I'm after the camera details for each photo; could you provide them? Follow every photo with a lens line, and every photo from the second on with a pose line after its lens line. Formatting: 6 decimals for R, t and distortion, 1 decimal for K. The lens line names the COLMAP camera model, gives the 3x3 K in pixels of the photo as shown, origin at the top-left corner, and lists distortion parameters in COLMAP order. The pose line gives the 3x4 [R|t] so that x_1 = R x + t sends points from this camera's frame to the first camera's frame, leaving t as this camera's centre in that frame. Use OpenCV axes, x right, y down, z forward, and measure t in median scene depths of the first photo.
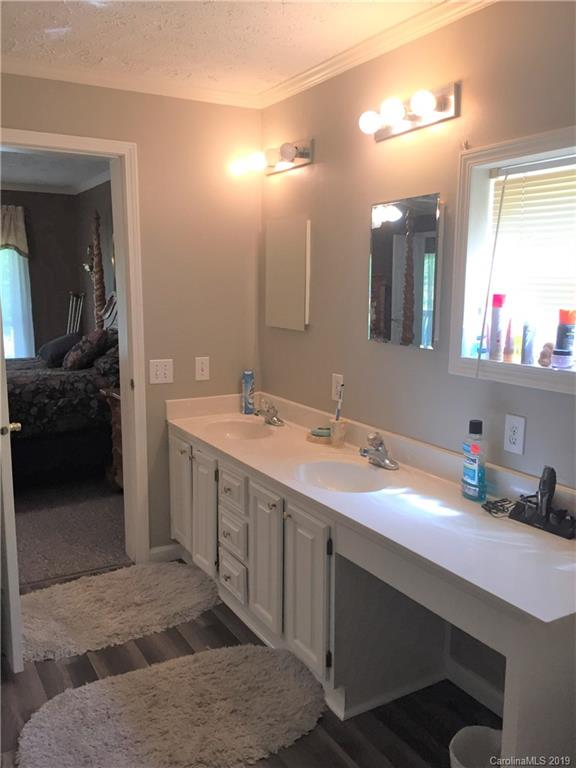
lens RADIAL K [[661.6, 0, 288.1], [0, 661.6, 382.8], [0, 0, 1]] dist [0.064281, -0.076571]
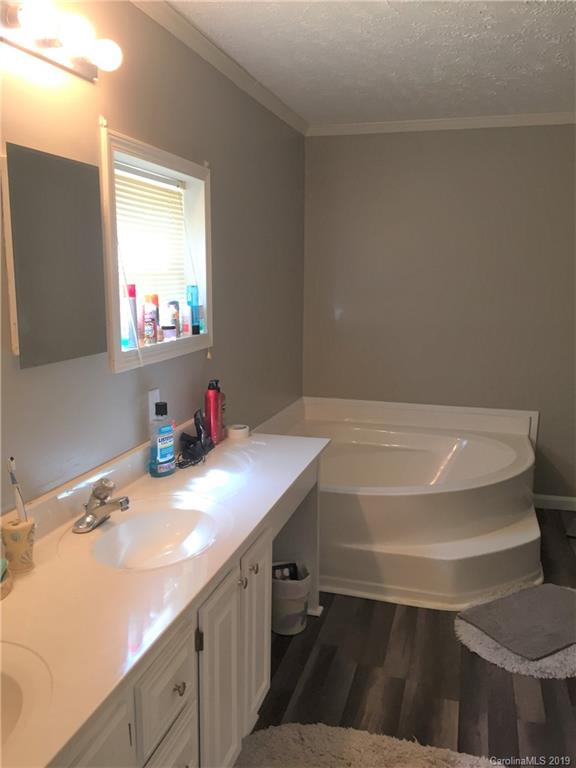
lens RADIAL K [[661.6, 0, 288.8], [0, 661.6, 384.8], [0, 0, 1]] dist [0.064281, -0.076571]
pose [[-0.697910, -0.119800, 0.706094, -0.656731], [0.096632, 0.961143, 0.258585, -0.243102], [-0.709636, 0.248701, -0.659215, 1.665742]]
